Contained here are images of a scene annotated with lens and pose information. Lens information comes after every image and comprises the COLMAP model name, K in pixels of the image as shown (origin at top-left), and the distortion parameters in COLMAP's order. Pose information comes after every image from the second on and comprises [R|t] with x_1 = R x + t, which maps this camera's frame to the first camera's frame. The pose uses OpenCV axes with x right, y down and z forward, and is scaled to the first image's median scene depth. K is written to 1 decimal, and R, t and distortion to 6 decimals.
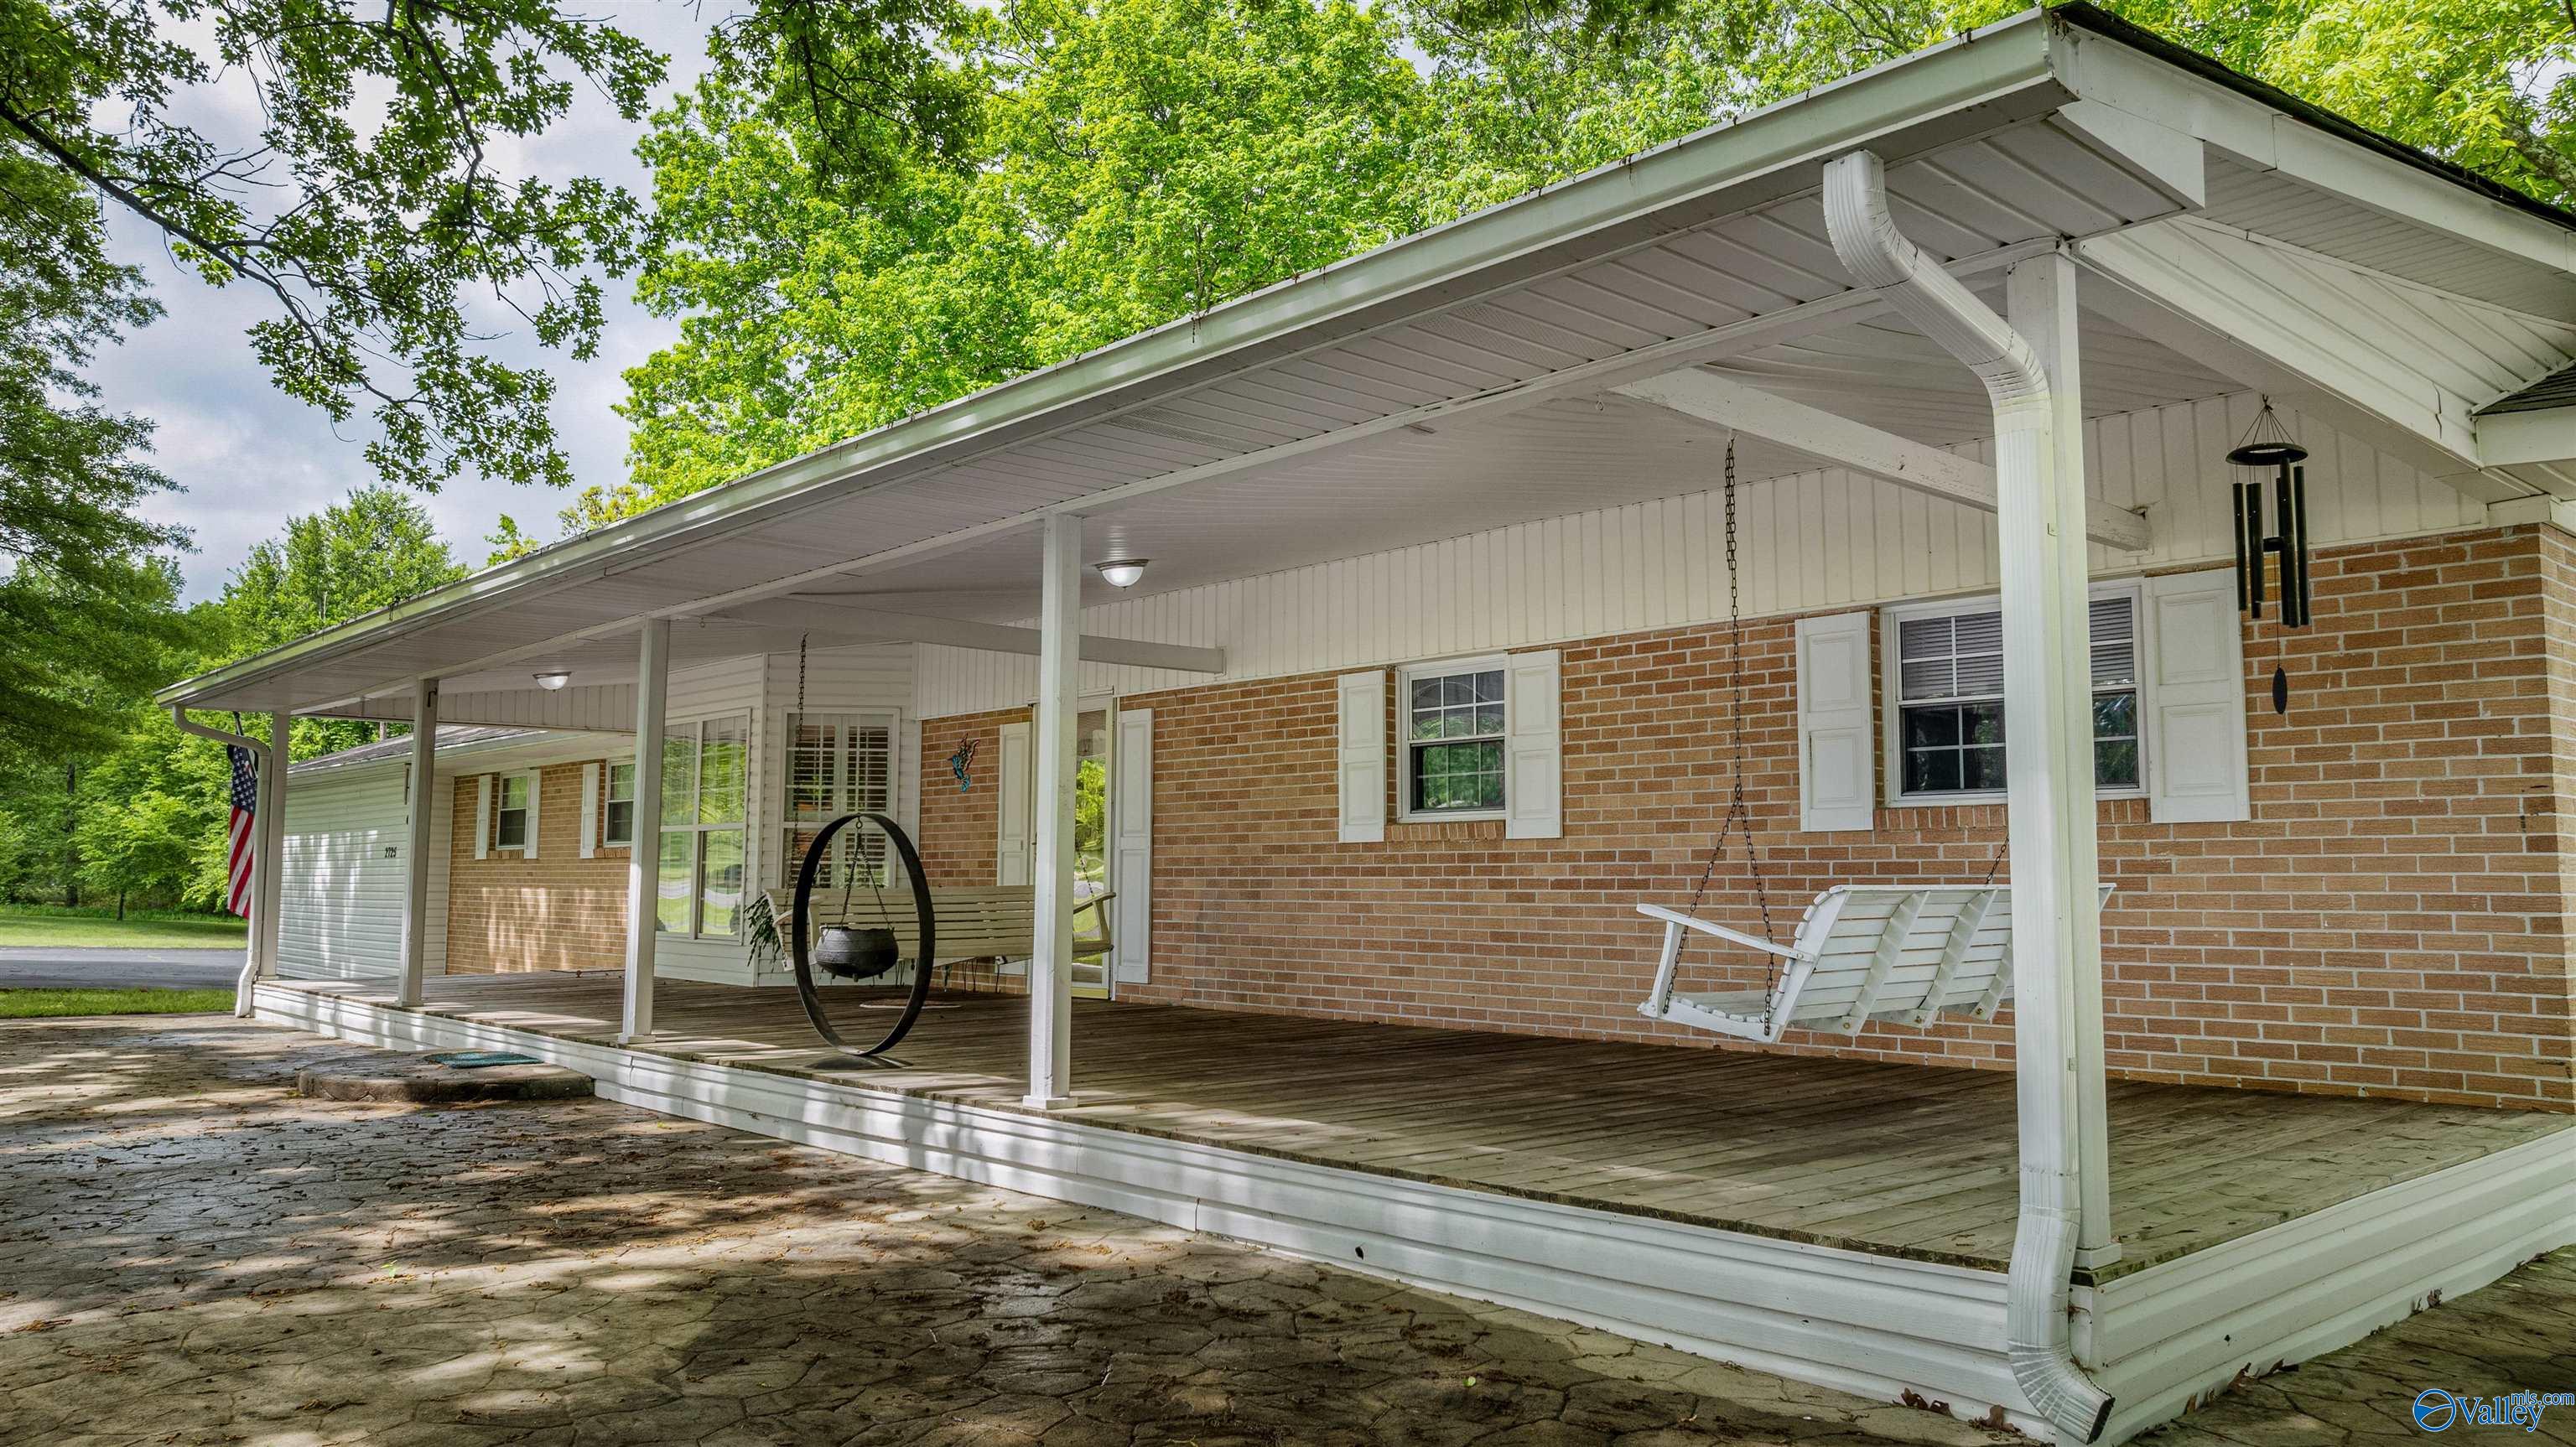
lens RADIAL K [[1806.6, 0, 1288.0], [0, 1806.6, 723.5], [0, 0, 1]] dist [-0.023621, 0.003236]
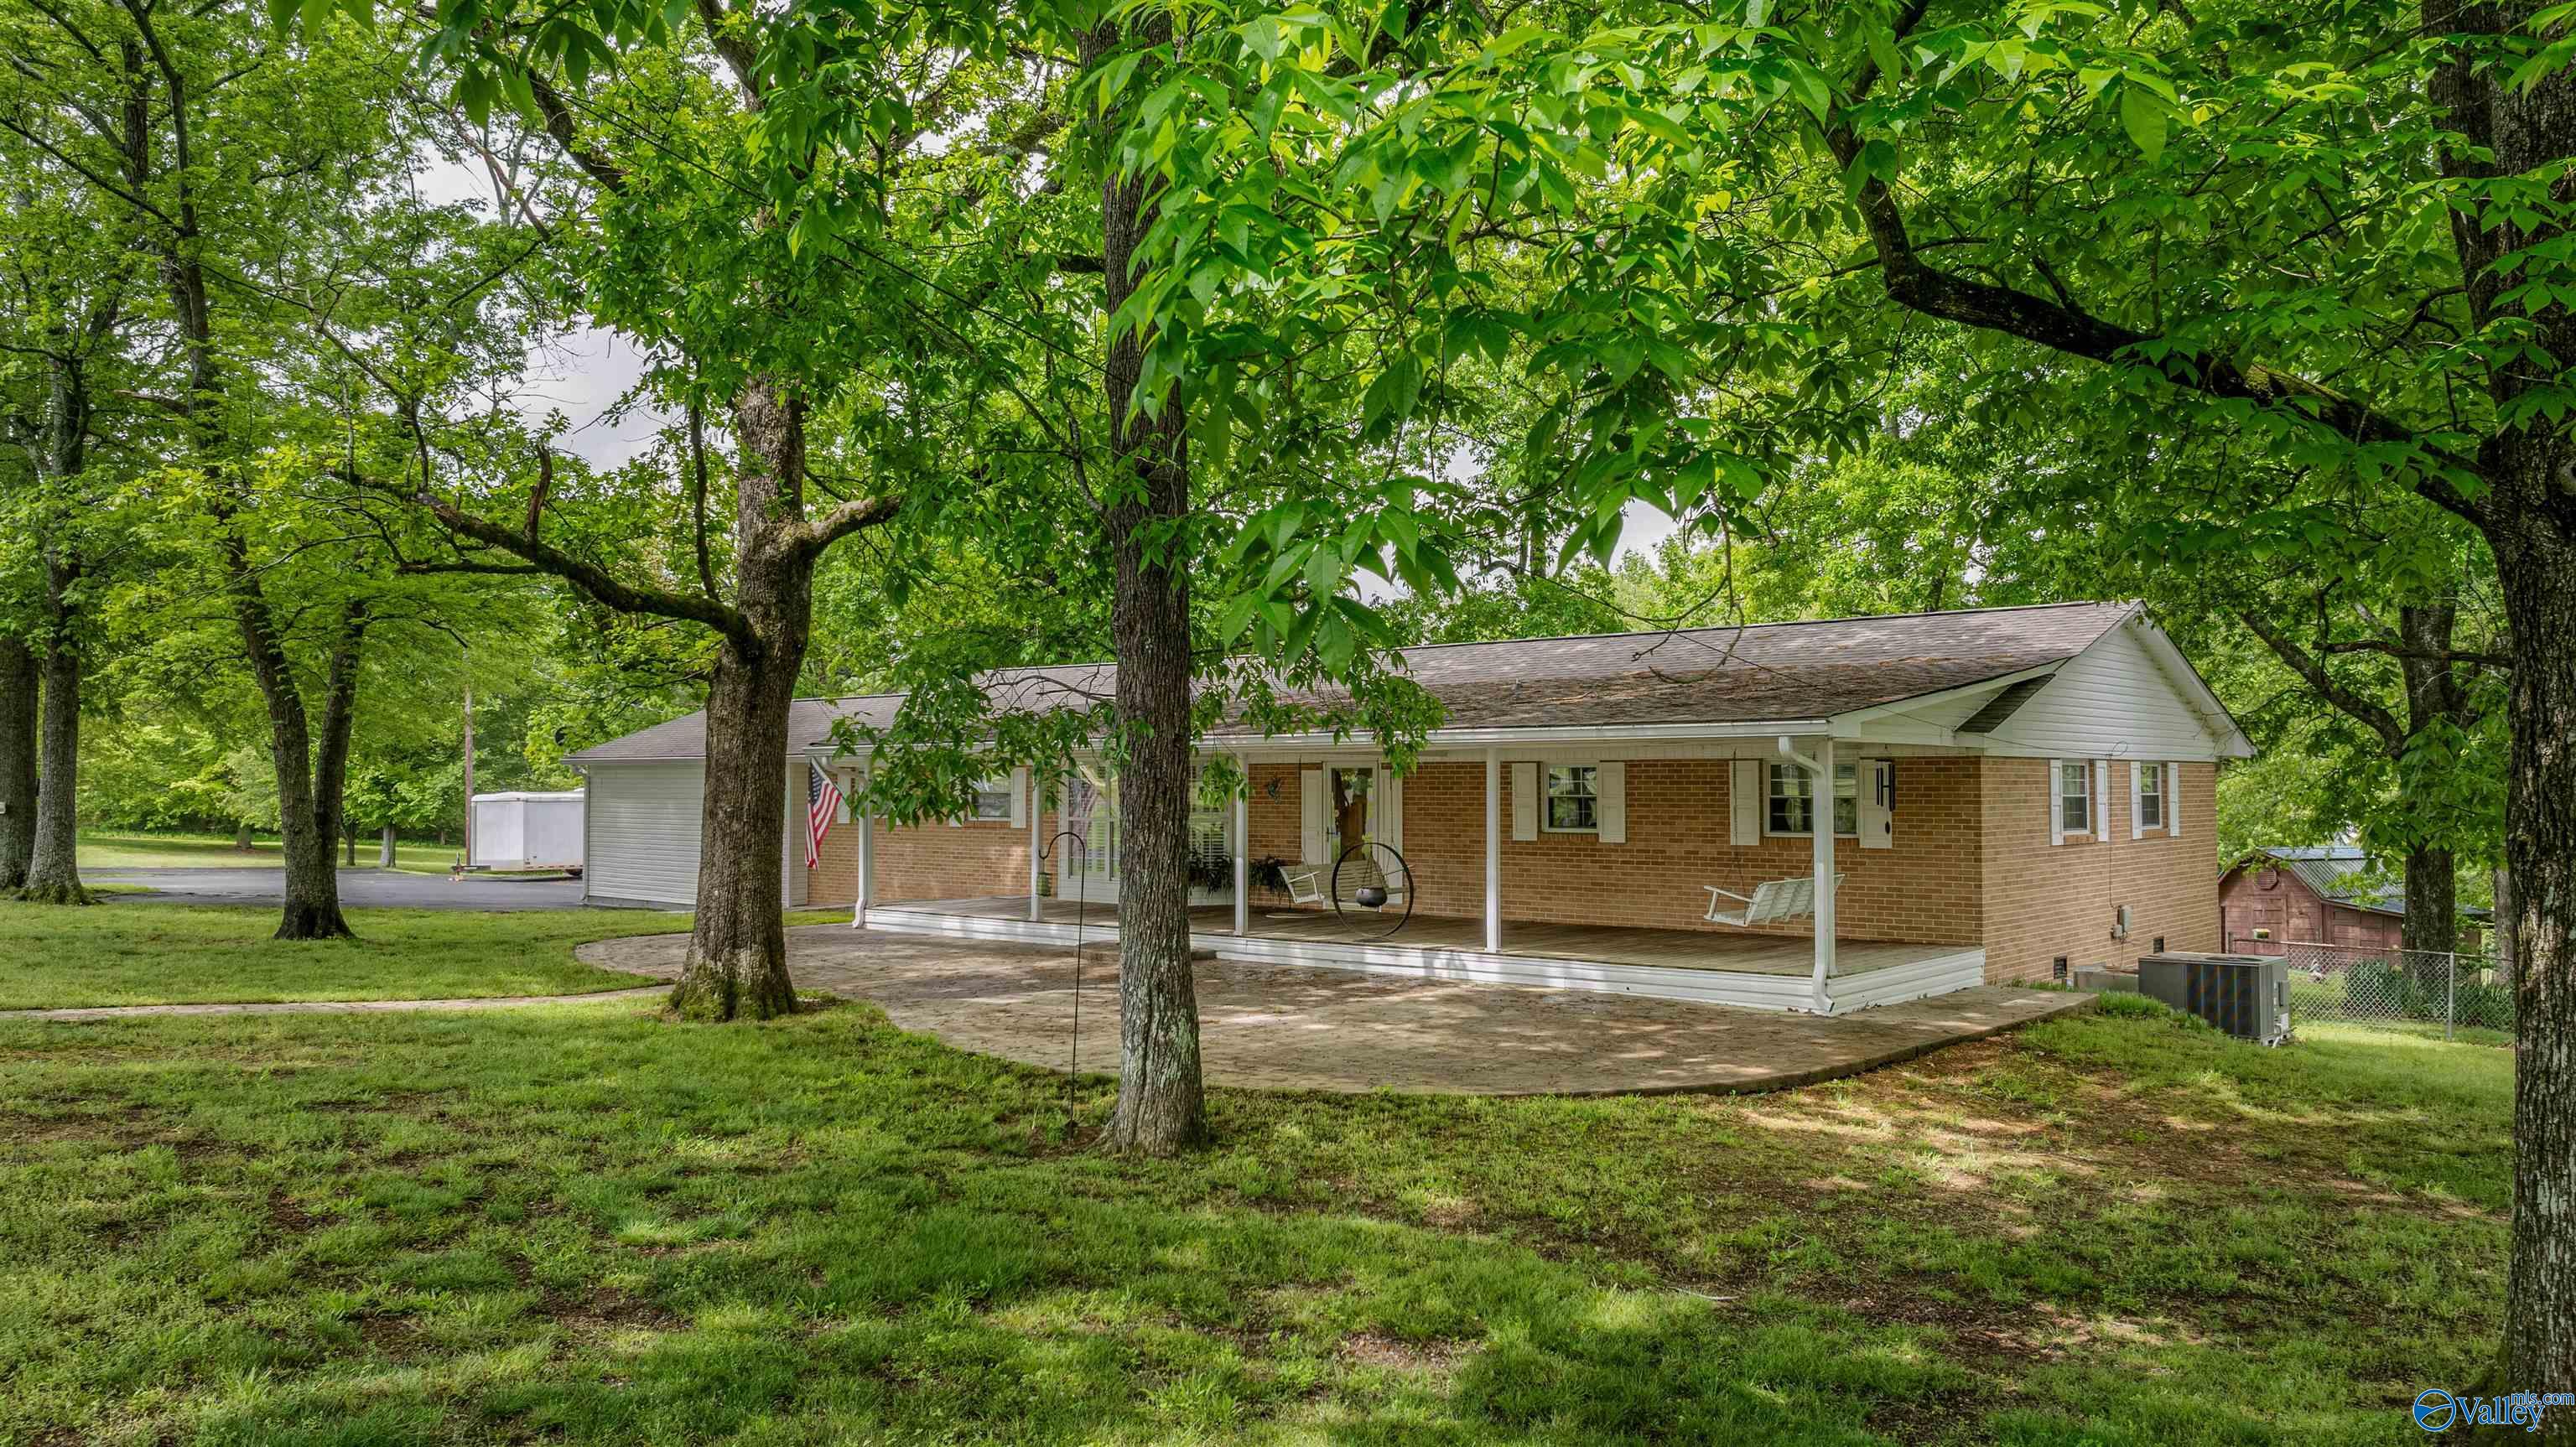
lens RADIAL K [[1806.6, 0, 1288.0], [0, 1806.6, 723.5], [0, 0, 1]] dist [-0.023621, 0.003236]
pose [[0.994119, -0.001712, 0.108282, -0.636382], [-0.004477, 0.998371, 0.056887, -0.263568], [-0.108203, -0.057037, 0.992491, -1.508352]]
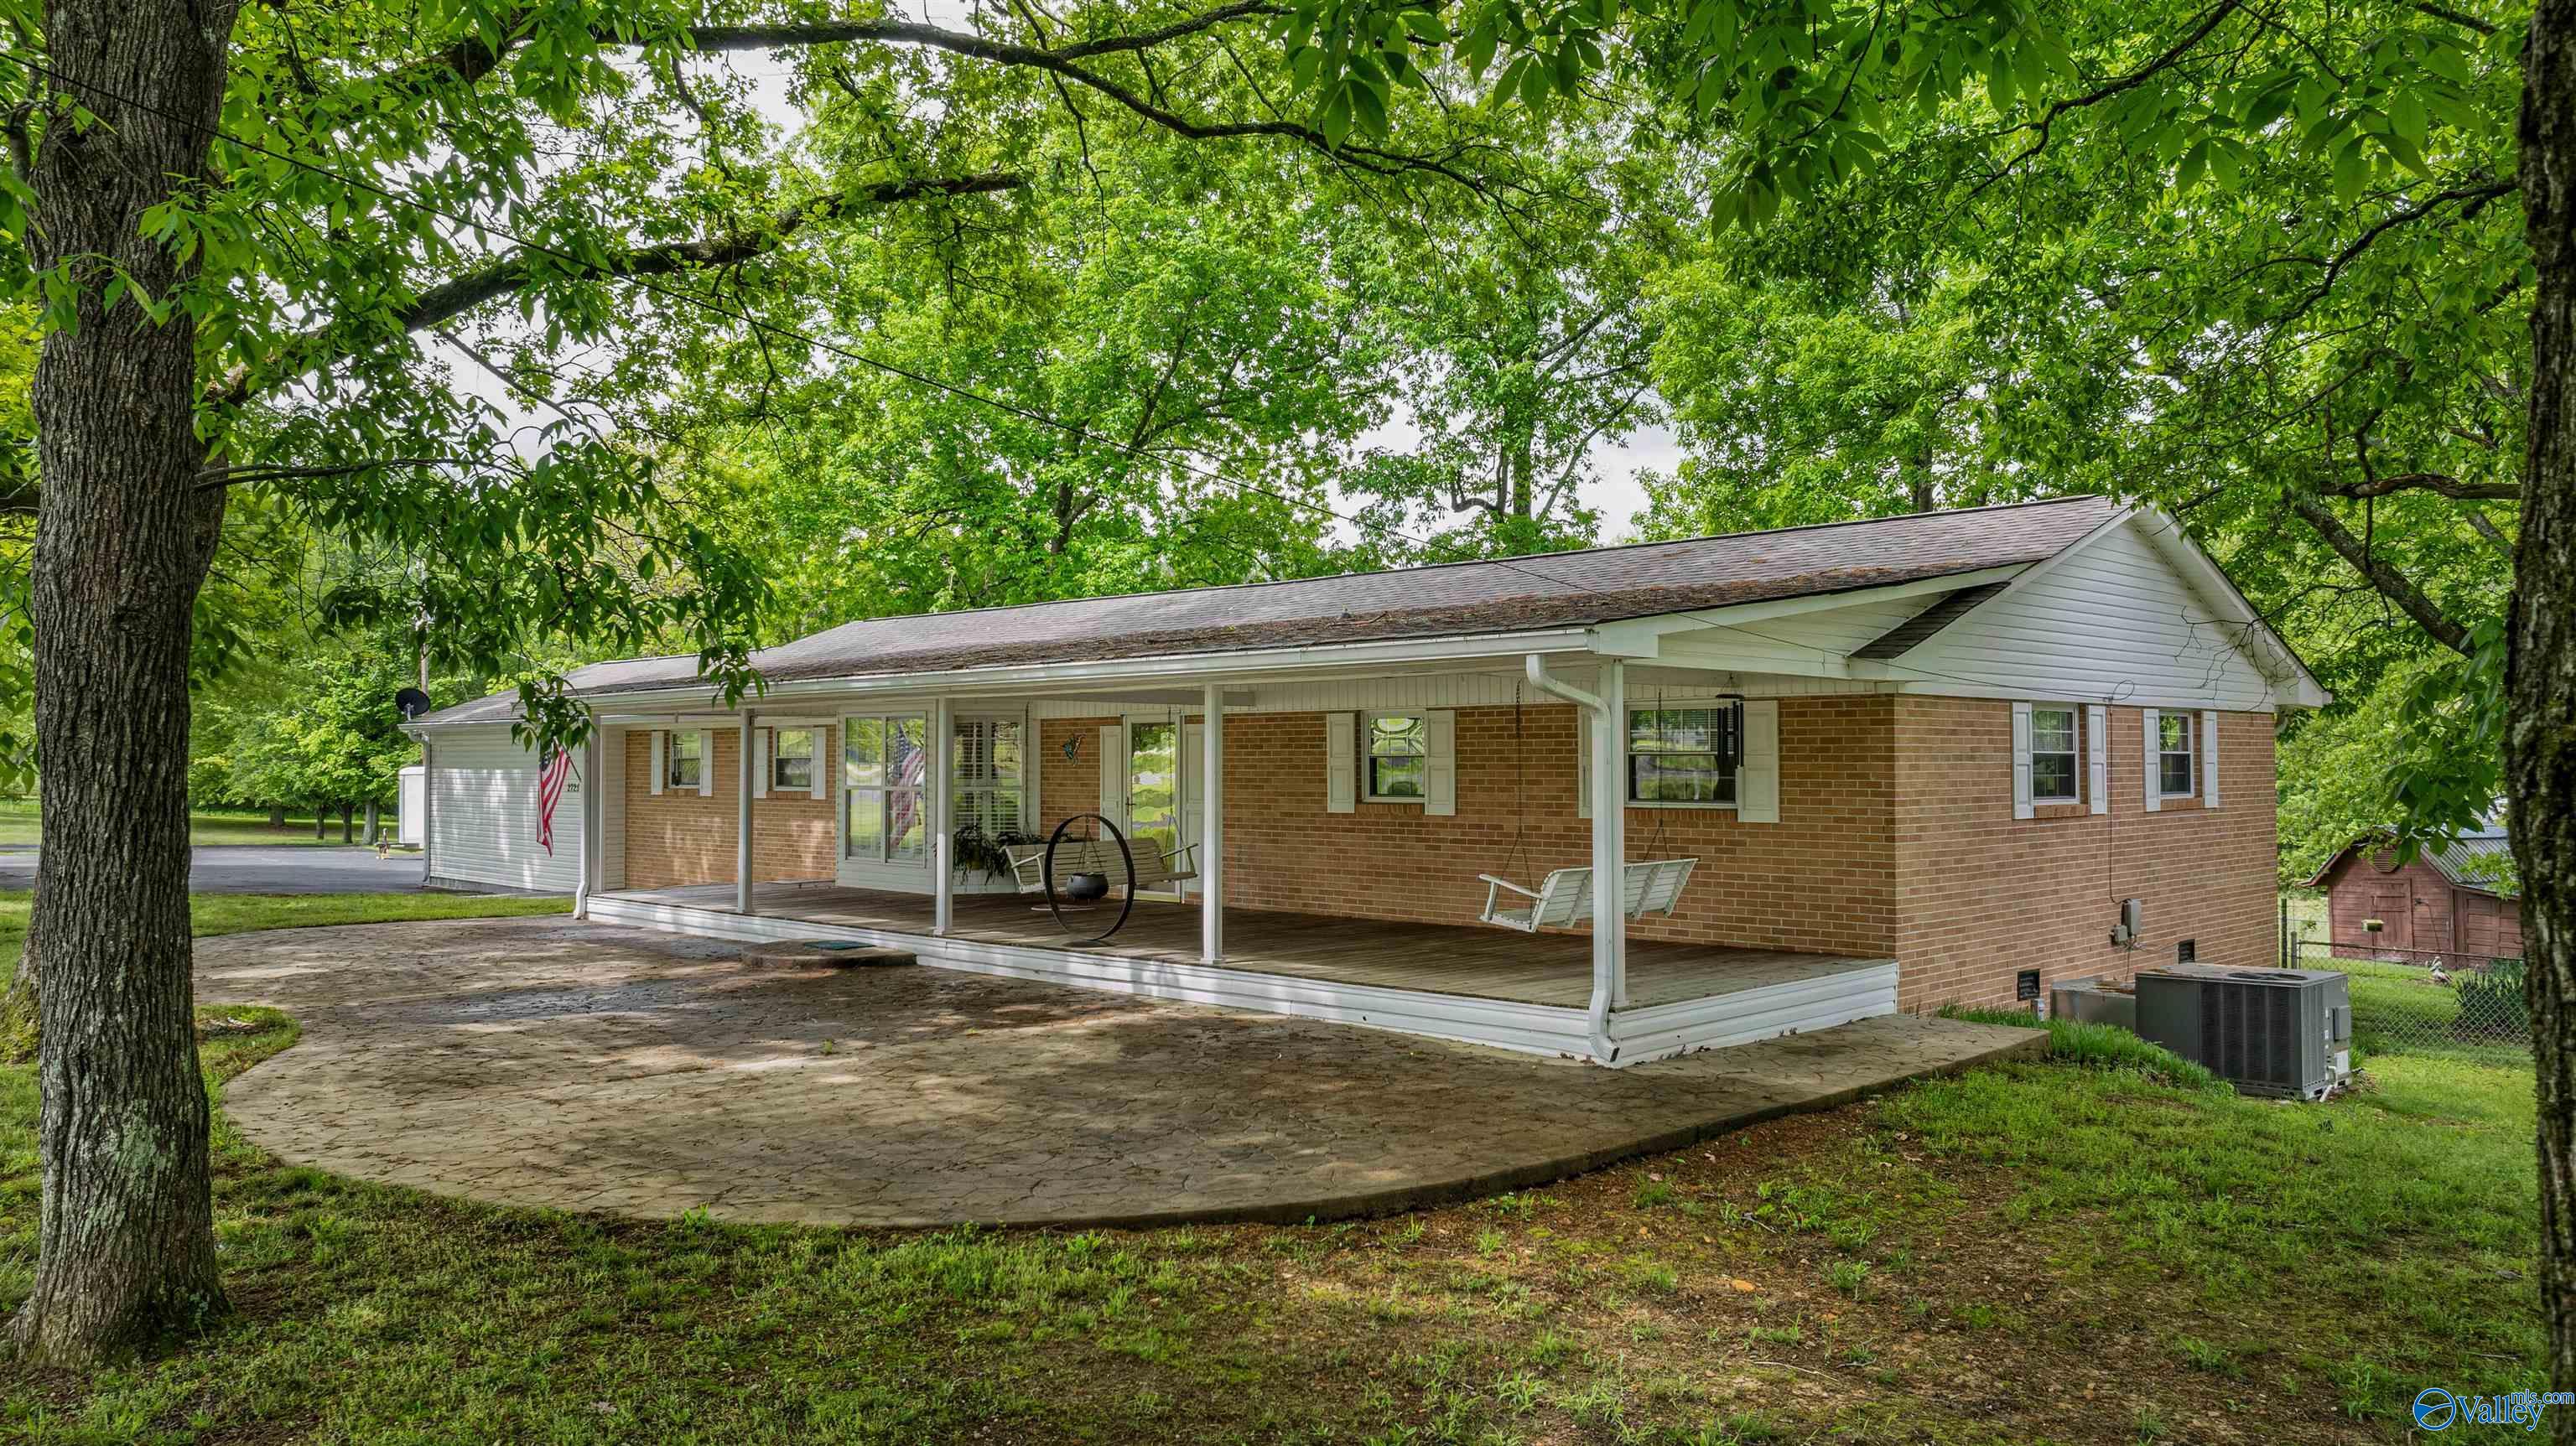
lens RADIAL K [[1799.7, 0, 1288.0], [0, 1799.7, 723.0], [0, 0, 1]] dist [-0.015612, -0.002068]
pose [[0.999062, -0.006021, 0.042889, -0.107975], [0.003087, 0.997671, 0.068133, -0.178139], [-0.043199, -0.067937, 0.996754, -0.913227]]
